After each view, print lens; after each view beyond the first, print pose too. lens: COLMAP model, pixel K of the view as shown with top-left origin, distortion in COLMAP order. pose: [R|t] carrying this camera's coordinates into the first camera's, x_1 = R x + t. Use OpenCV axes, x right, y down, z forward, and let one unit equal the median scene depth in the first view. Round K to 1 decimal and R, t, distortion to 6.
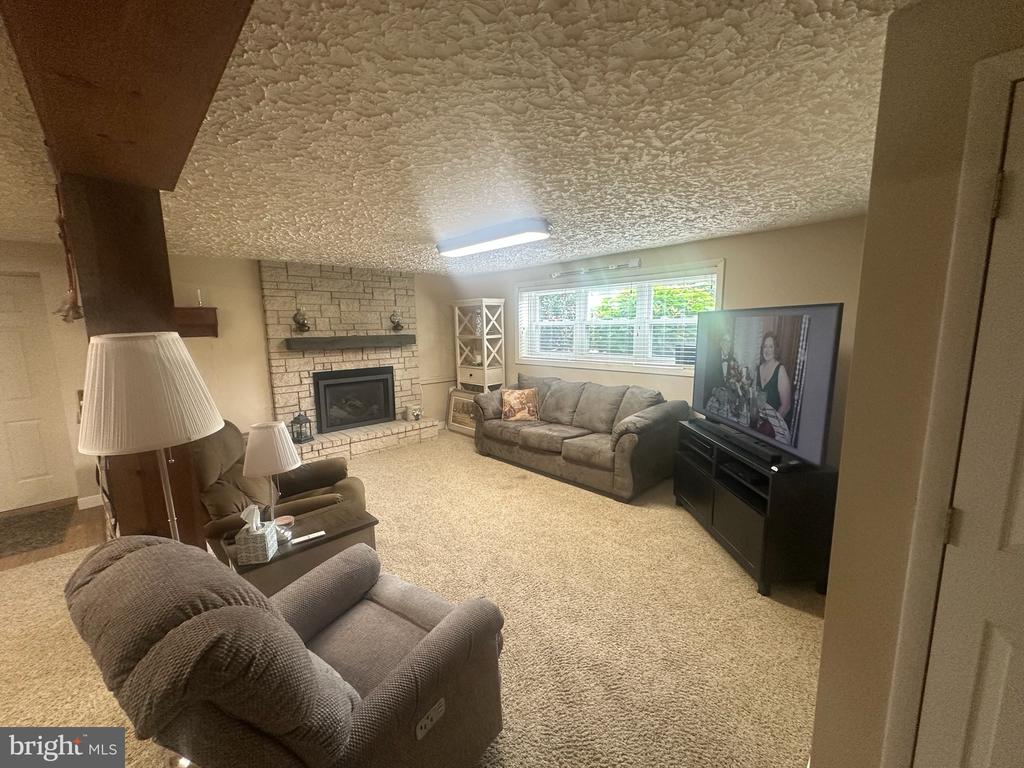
lens RADIAL K [[408.4, 0, 510.2], [0, 408.4, 385.8], [0, 0, 1]] dist [-0.005631, 0.002639]
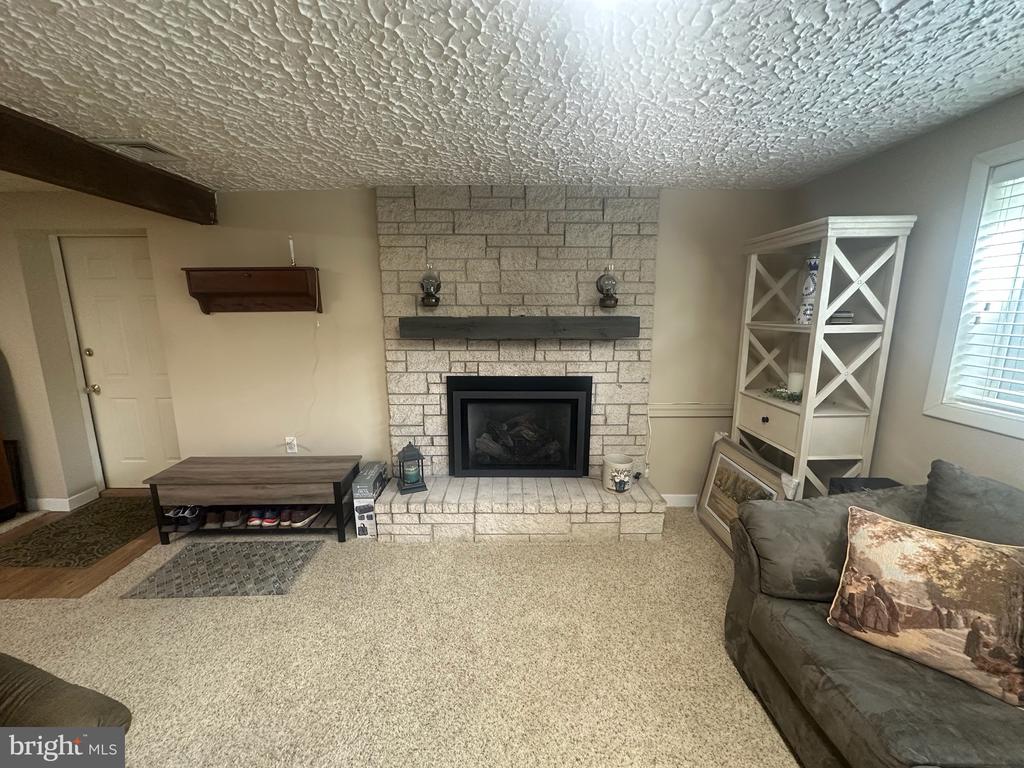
lens RADIAL K [[408.4, 0, 511.1], [0, 408.4, 384.7], [0, 0, 1]] dist [-0.005631, 0.002639]
pose [[0.726829, 0.140679, -0.672257, -0.013308], [-0.110449, 0.990000, 0.087755, -0.084427], [0.677880, 0.010467, 0.735098, 0.639584]]
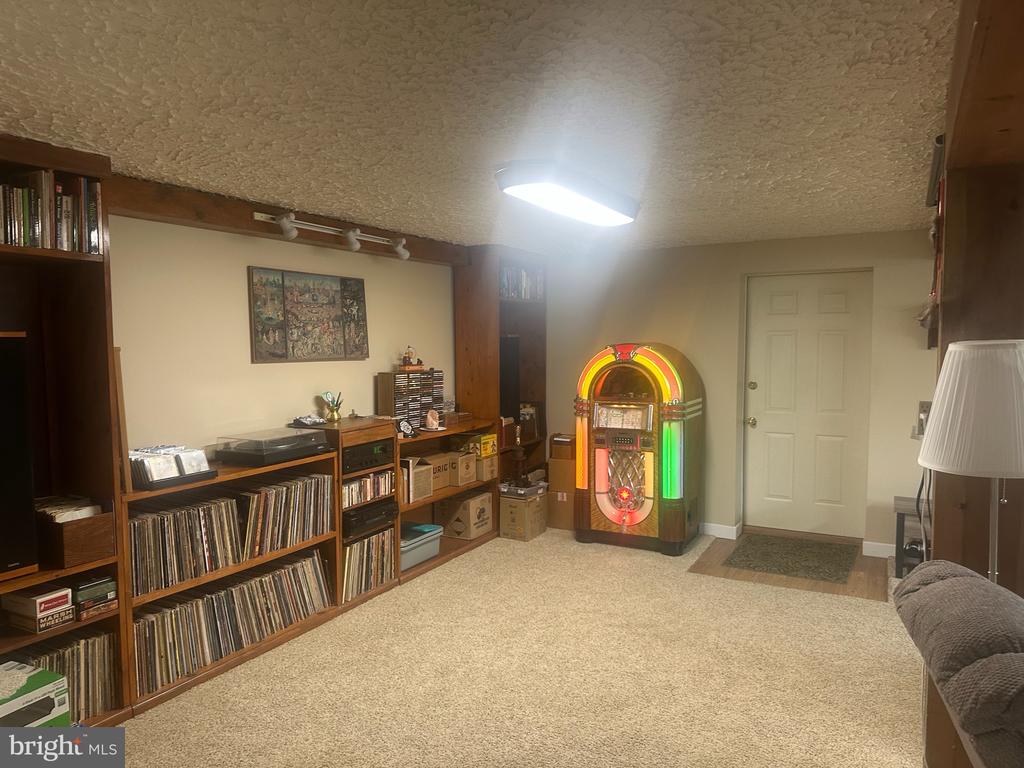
lens RADIAL K [[720.8, 0, 505.7], [0, 720.8, 390.7], [0, 0, 1]] dist [0.066881, -0.092071]
pose [[0.293969, 0.083273, -0.952180, 0.062829], [-0.138859, 0.989349, 0.043653, 0.012921], [0.945674, 0.119386, 0.302402, -0.107944]]
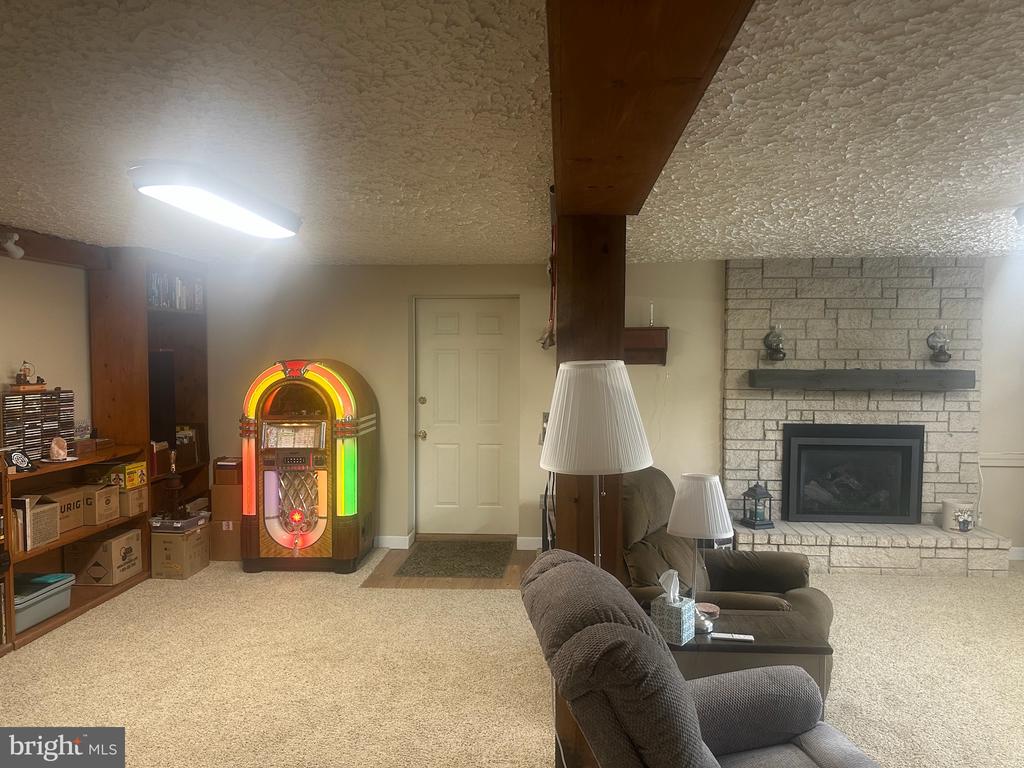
lens RADIAL K [[720.8, 0, 519.5], [0, 720.8, 388.3], [0, 0, 1]] dist [0.066881, -0.092071]
pose [[0.677429, 0.052765, -0.733694, 0.075664], [-0.120596, 0.991895, -0.040014, 0.008775], [0.725636, 0.115587, 0.678301, -0.092096]]
